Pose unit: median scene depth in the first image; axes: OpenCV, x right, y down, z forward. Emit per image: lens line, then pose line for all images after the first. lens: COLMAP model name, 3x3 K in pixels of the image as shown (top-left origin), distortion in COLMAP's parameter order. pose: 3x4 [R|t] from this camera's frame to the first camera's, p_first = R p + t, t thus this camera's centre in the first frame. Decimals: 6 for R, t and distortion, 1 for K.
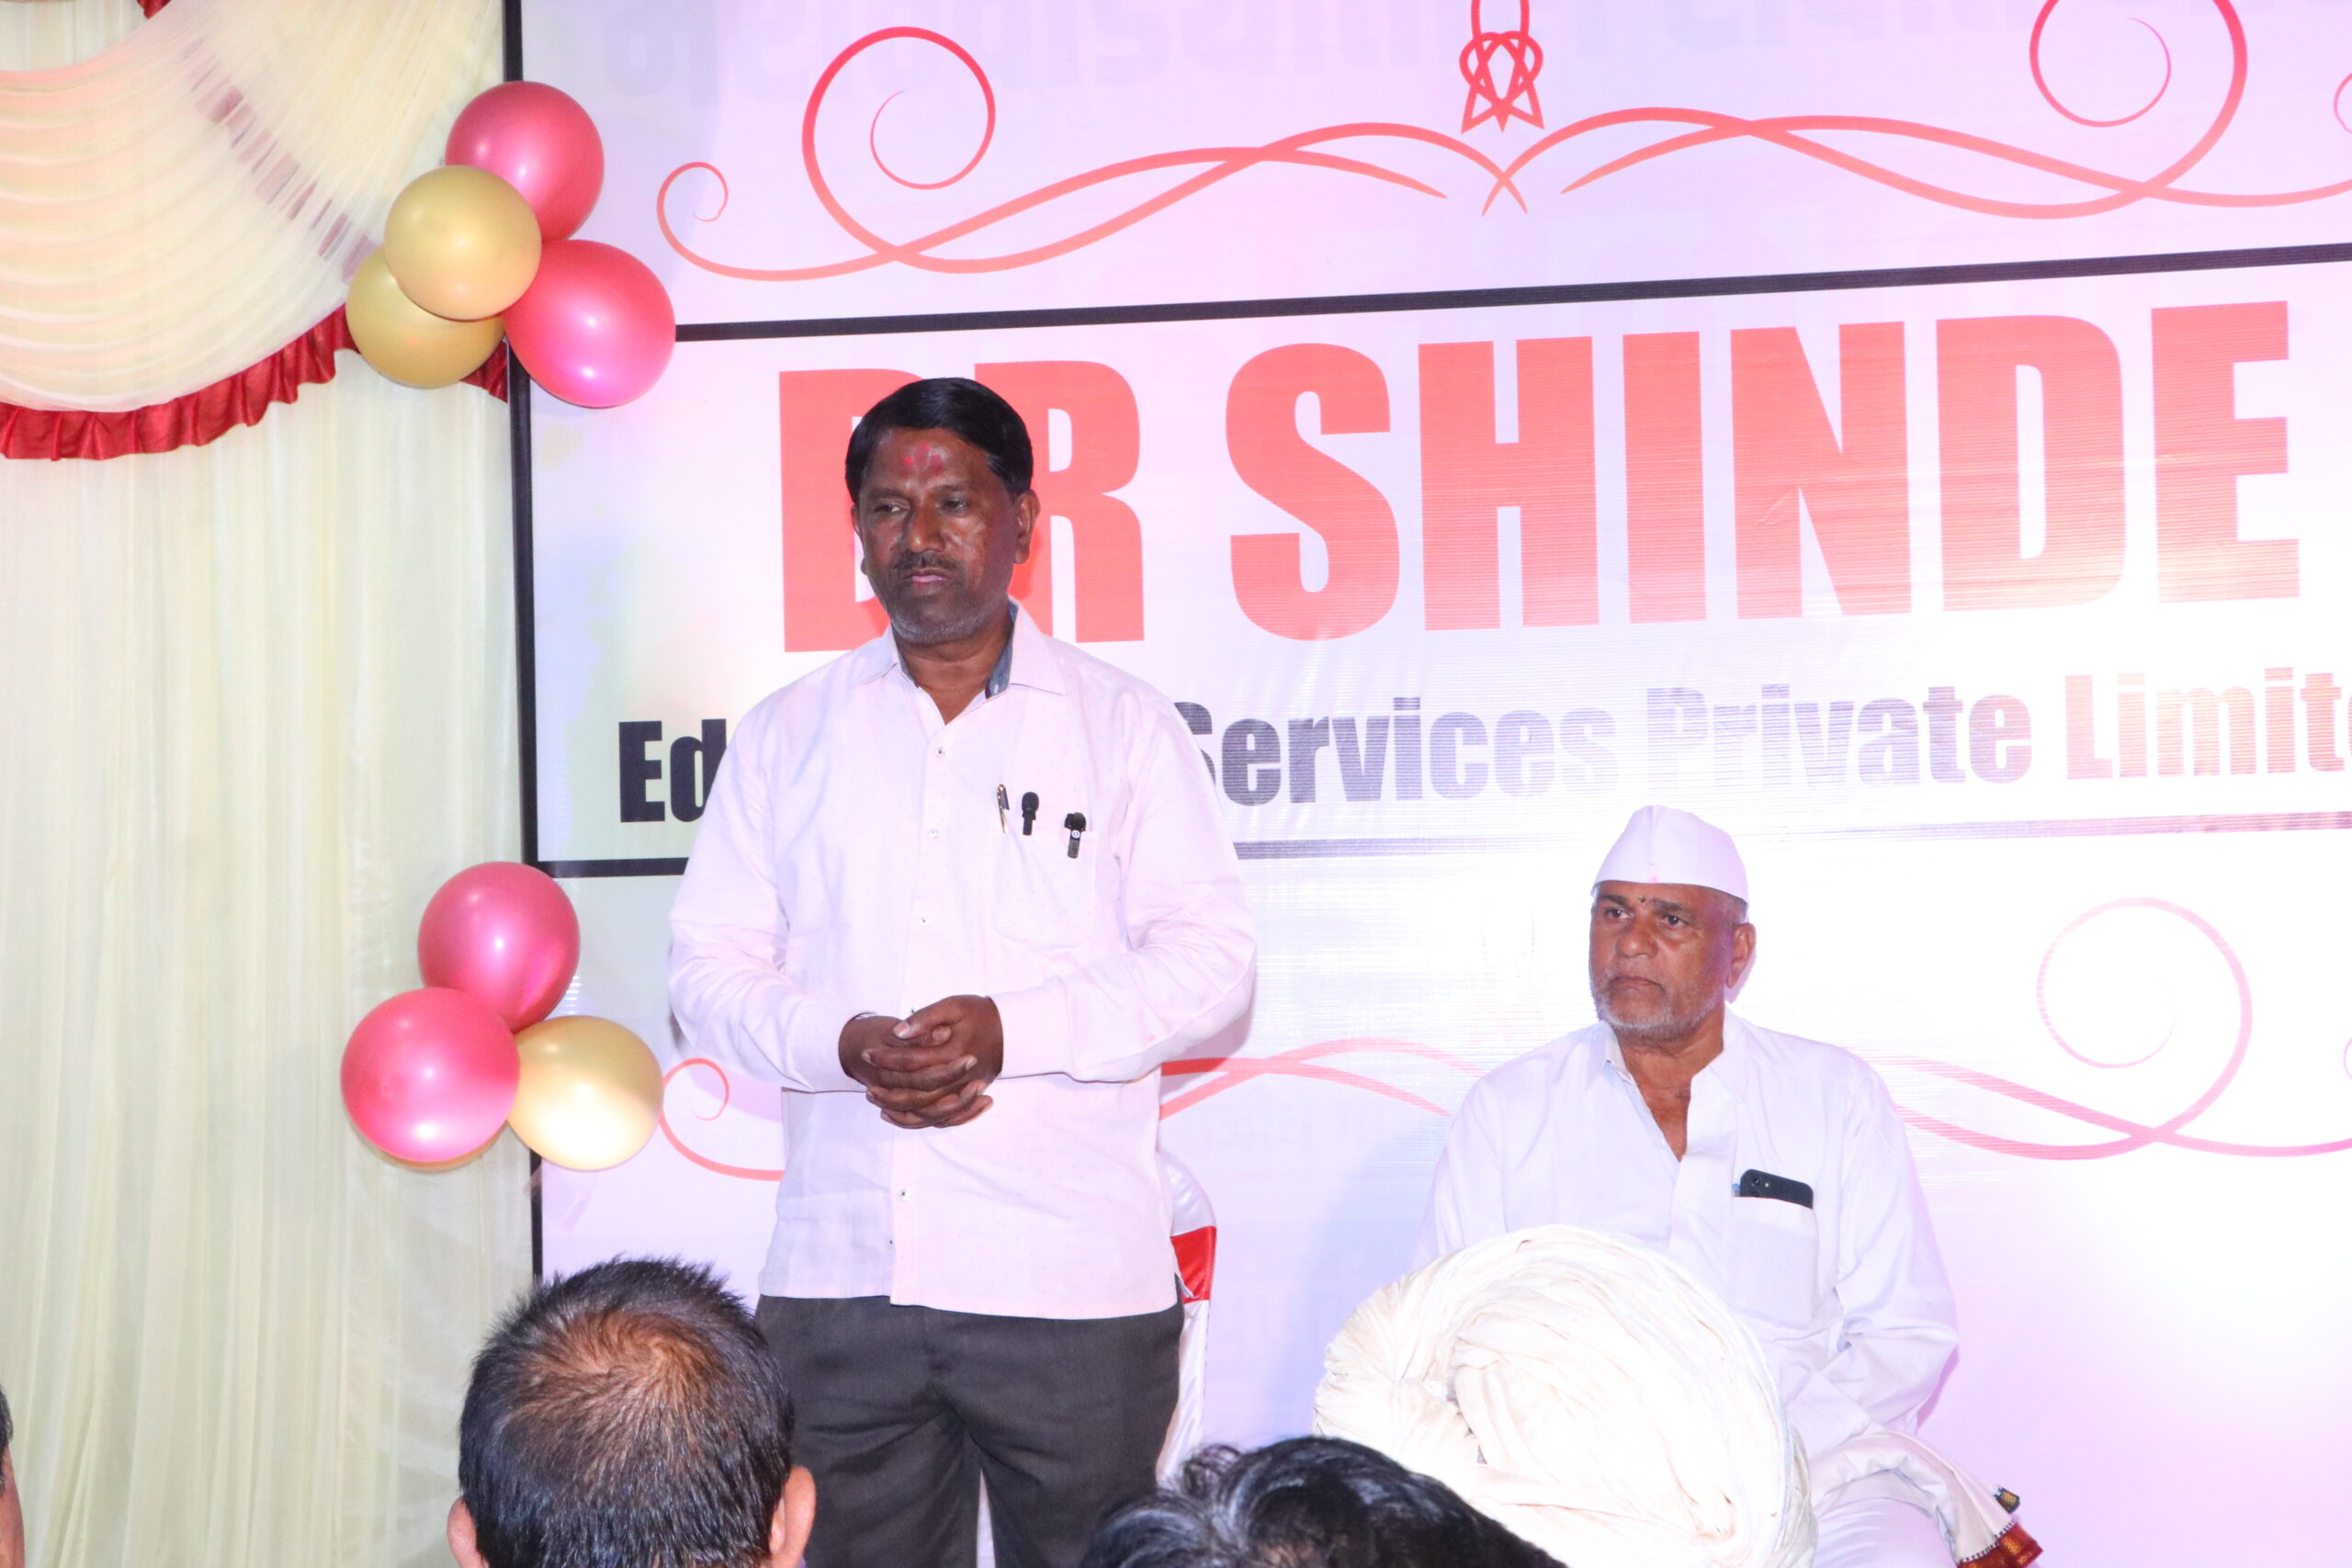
lens RADIAL K [[4094.4, 0, 1186.1], [0, 4094.4, 815.0], [0, 0, 1]] dist [0.197635, 0.000000]
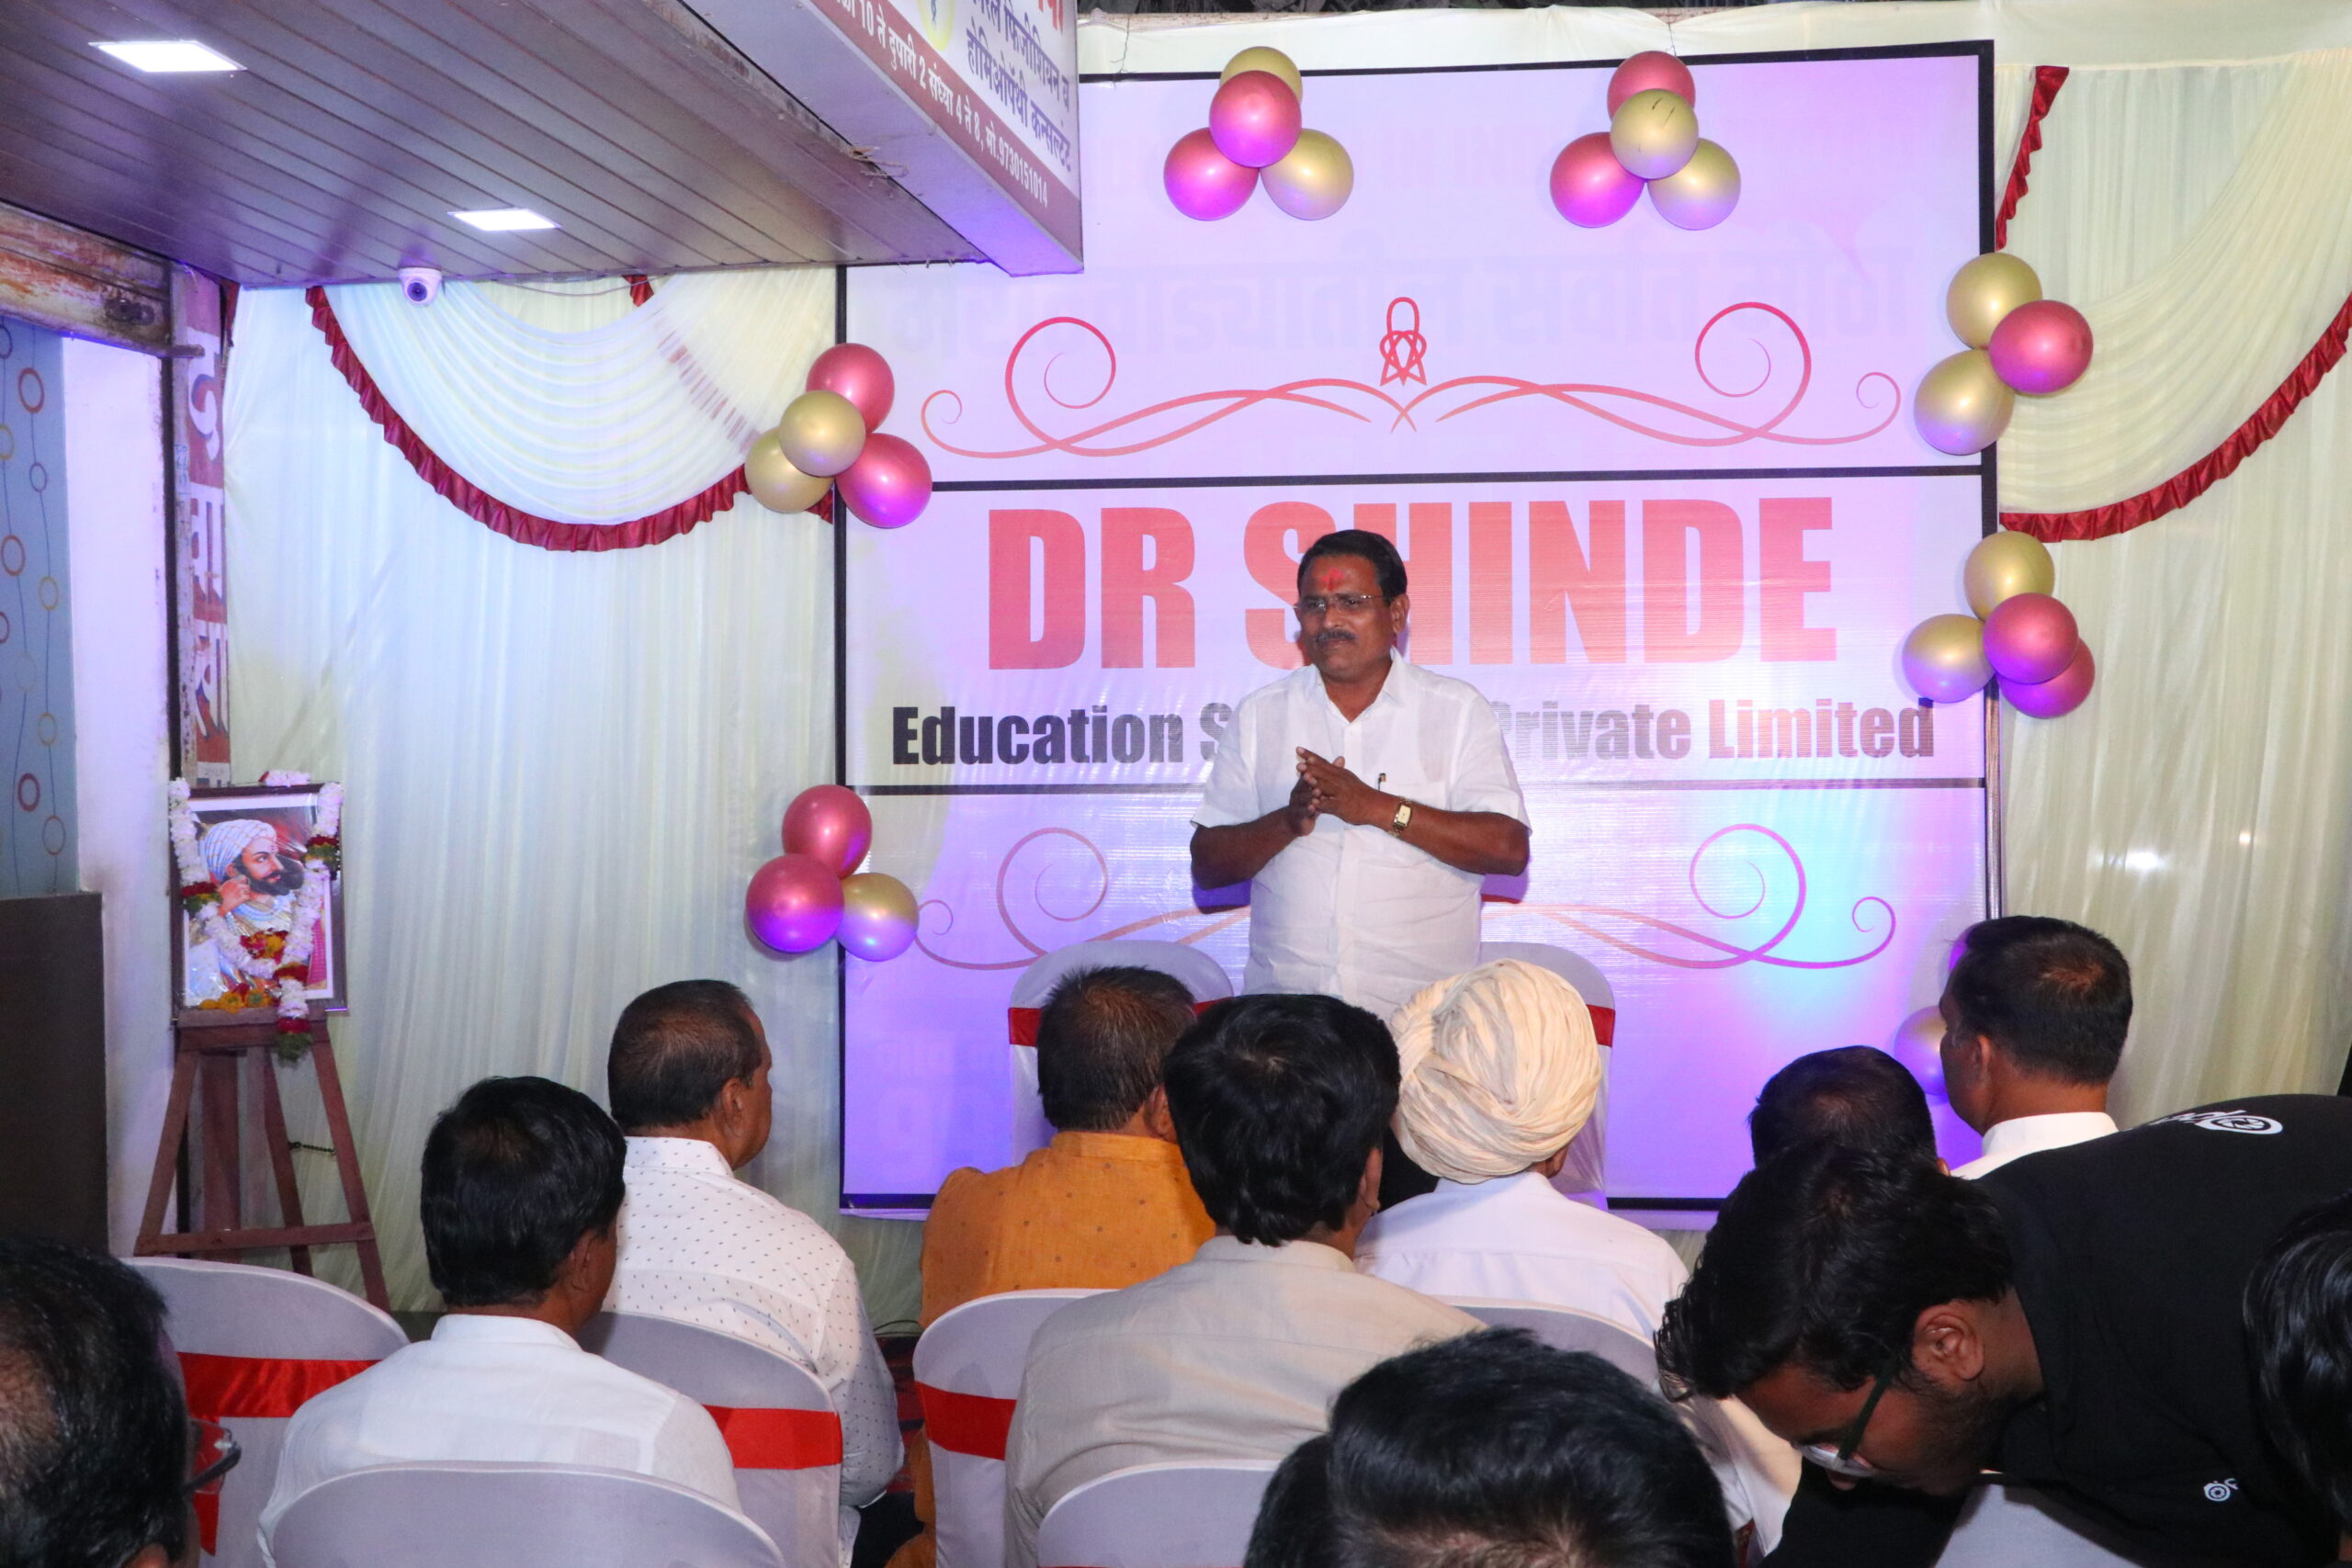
lens RADIAL K [[2889.5, 0, 1202.3], [0, 2889.5, 805.3], [0, 0, 1]] dist [0.002685, 0.000000]
pose [[0.999110, 0.021089, 0.036530, -0.051810], [-0.021422, 0.999732, 0.008758, 0.005766], [-0.036336, -0.009532, 0.999294, -0.244714]]
